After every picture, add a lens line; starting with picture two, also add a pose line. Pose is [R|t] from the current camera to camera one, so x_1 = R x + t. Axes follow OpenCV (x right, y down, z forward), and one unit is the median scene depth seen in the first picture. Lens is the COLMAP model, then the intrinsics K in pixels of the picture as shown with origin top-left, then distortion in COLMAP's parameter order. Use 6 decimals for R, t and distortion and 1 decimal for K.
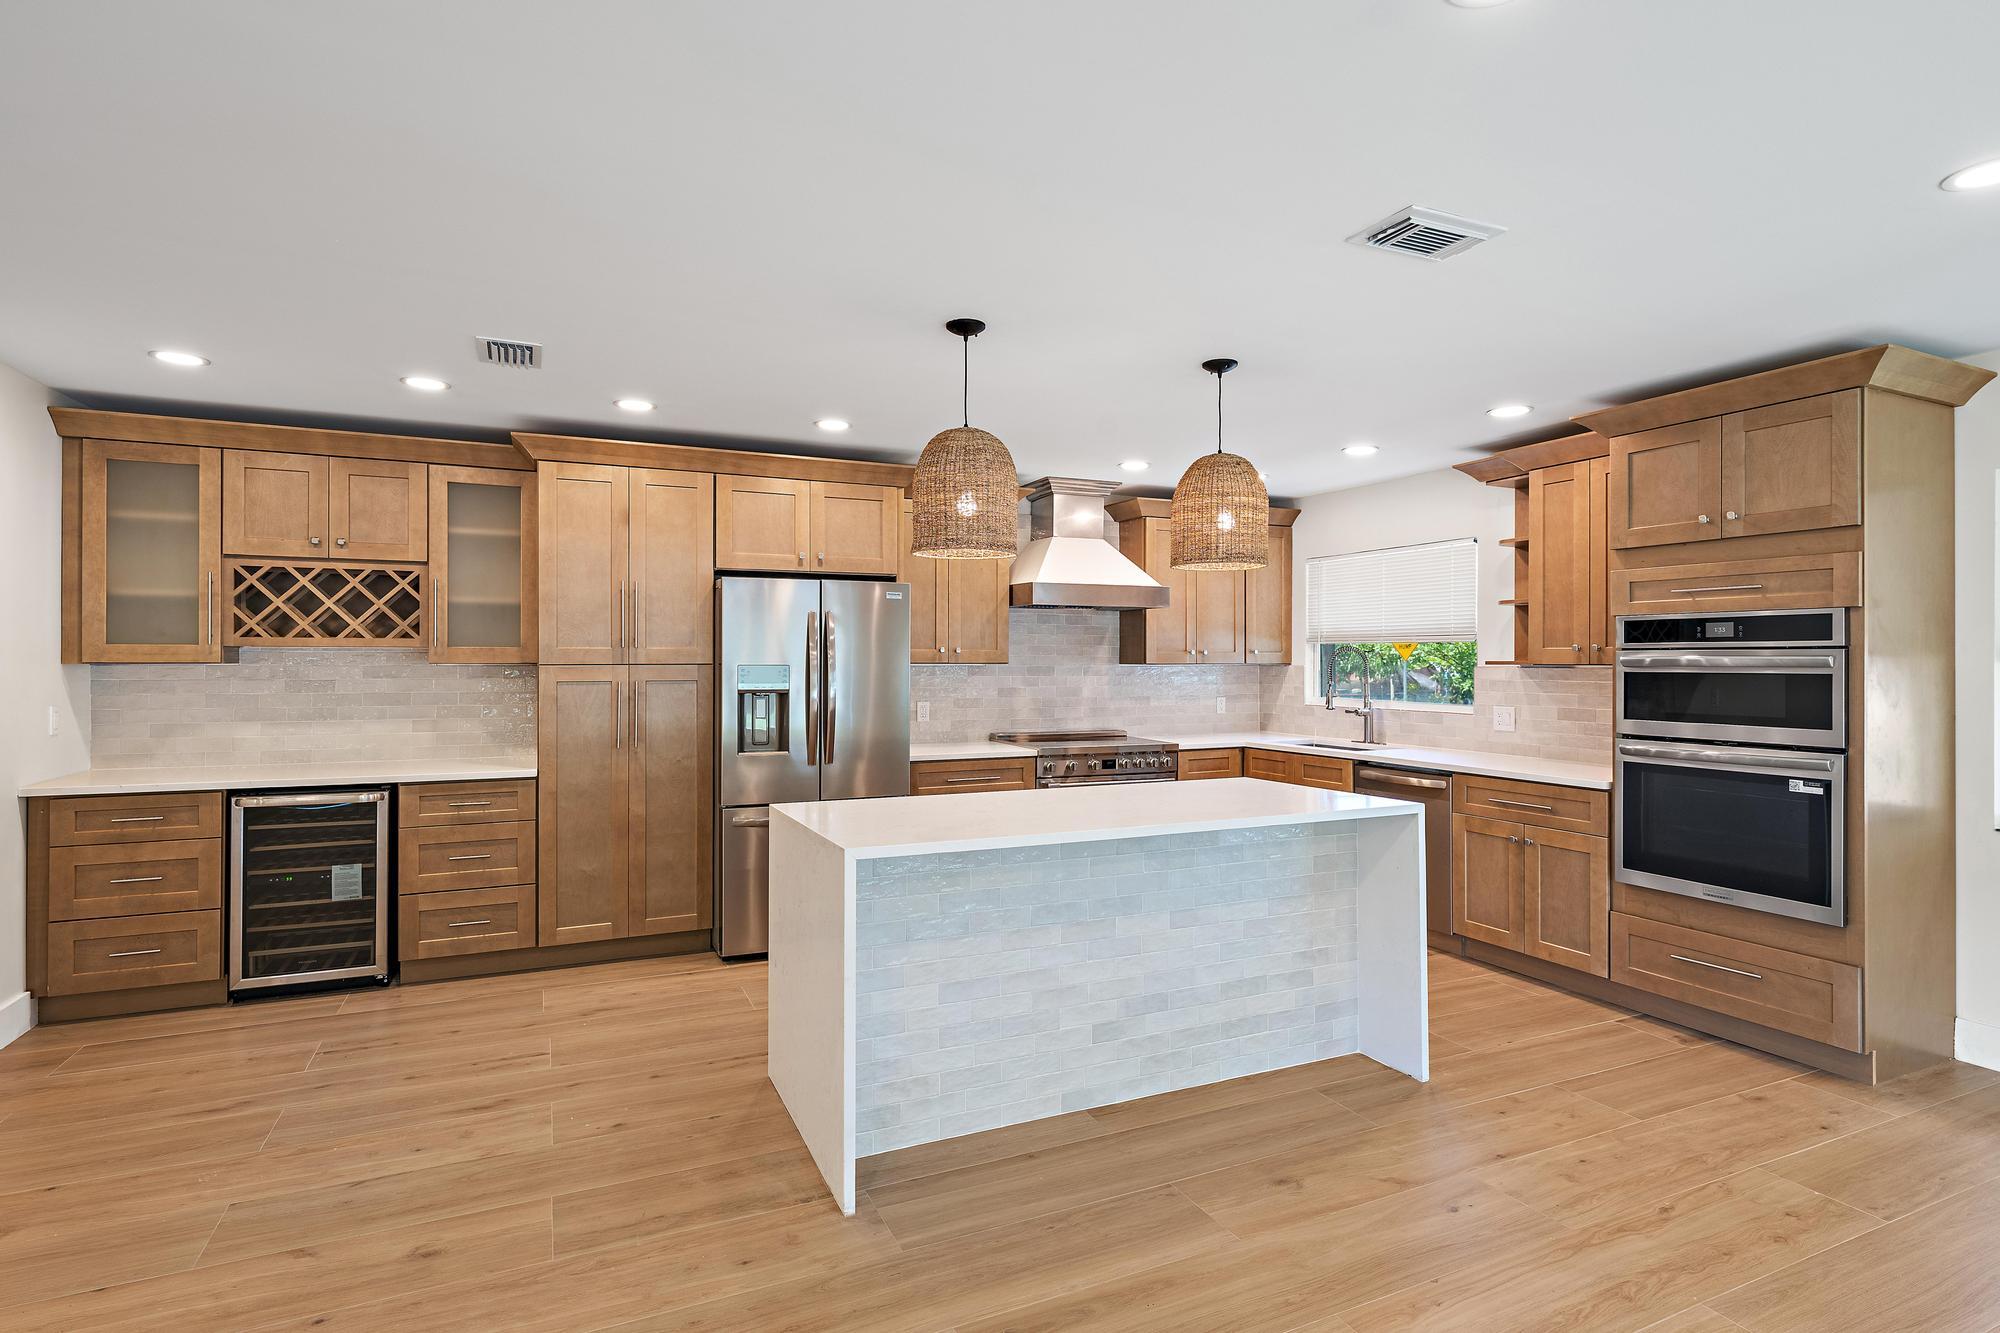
lens RADIAL K [[1000.1, 0, 1002.1], [0, 1000.1, 658.6], [0, 0, 1]] dist [0.001431, -0.001927]
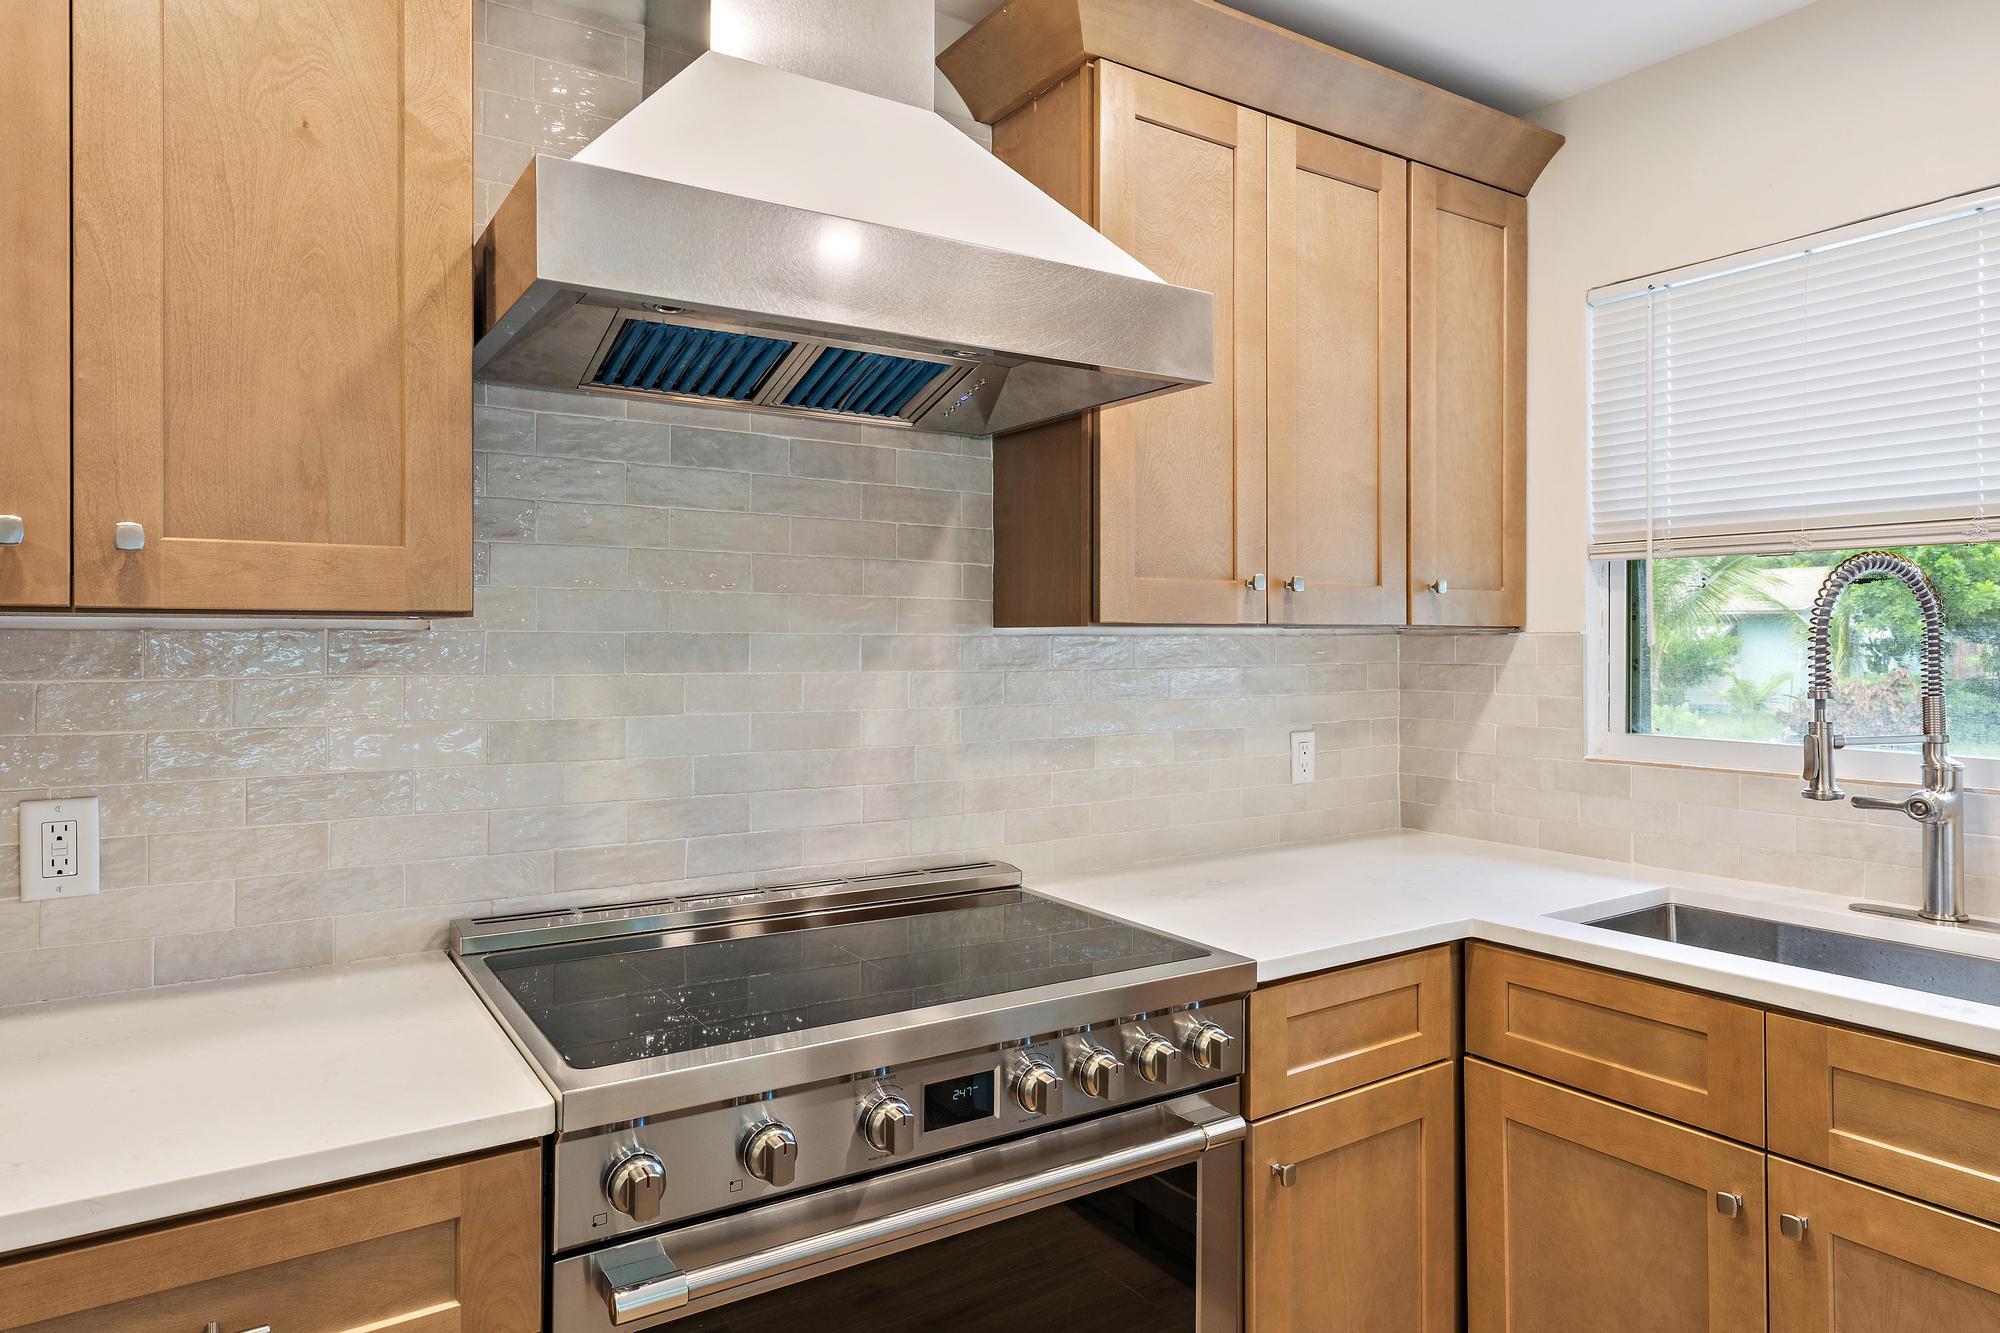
lens RADIAL K [[1219.0, 0, 997.5], [0, 1219.0, 639.5], [0, 0, 1]] dist [-0.003790, 0.000744]
pose [[0.989430, -0.001550, 0.145004, 0.104944], [0.001633, 0.999999, -0.000452, 0.013966], [-0.145003, 0.000684, 0.989431, 1.009675]]
